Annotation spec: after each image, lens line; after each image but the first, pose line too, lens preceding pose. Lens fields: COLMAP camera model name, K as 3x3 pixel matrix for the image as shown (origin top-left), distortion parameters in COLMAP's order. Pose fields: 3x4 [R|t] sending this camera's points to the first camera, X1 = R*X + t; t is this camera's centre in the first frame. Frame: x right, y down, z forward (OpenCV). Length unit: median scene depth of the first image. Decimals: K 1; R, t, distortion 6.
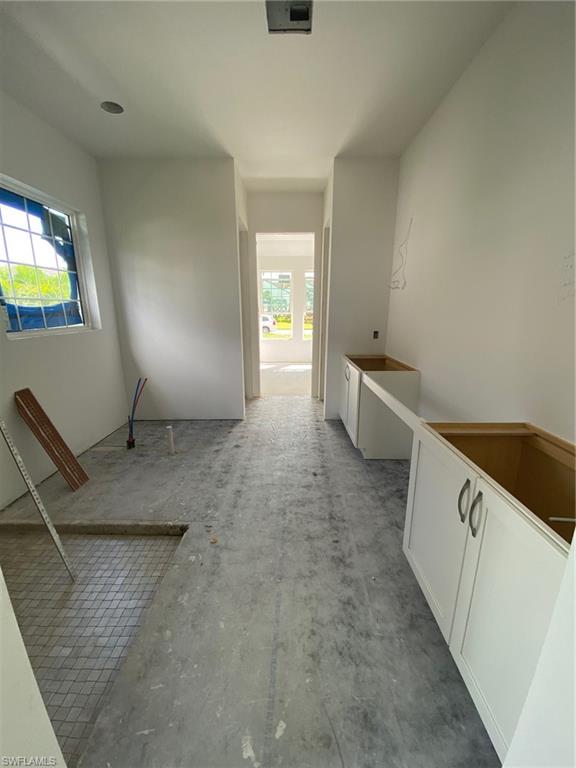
lens RADIAL K [[312.1, 0, 288.0], [0, 312.1, 384.0], [0, 0, 1]] dist [0.026068, -0.026260]
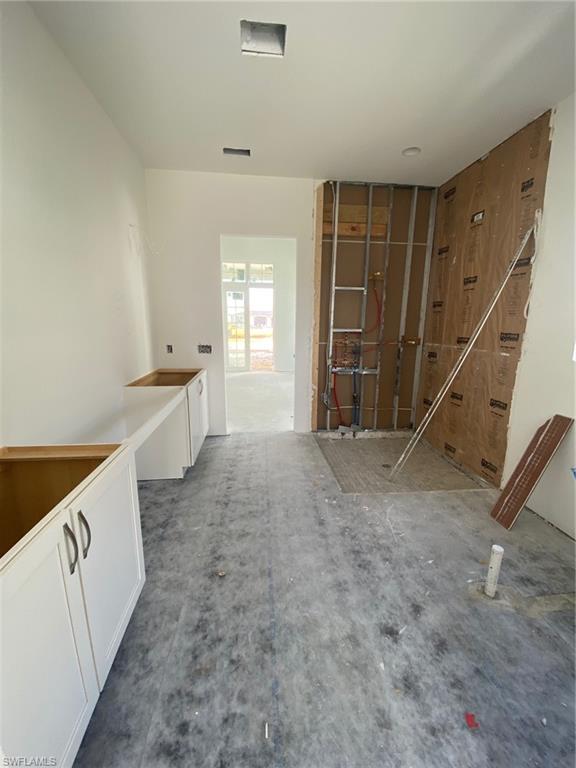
lens RADIAL K [[312.1, 0, 288.0], [0, 312.1, 384.0], [0, 0, 1]] dist [0.026068, -0.026260]
pose [[-0.993215, 0.012140, -0.115658, 0.039117], [-0.037596, 0.907612, 0.418123, -0.412362], [0.110049, 0.419635, -0.900997, 1.691221]]
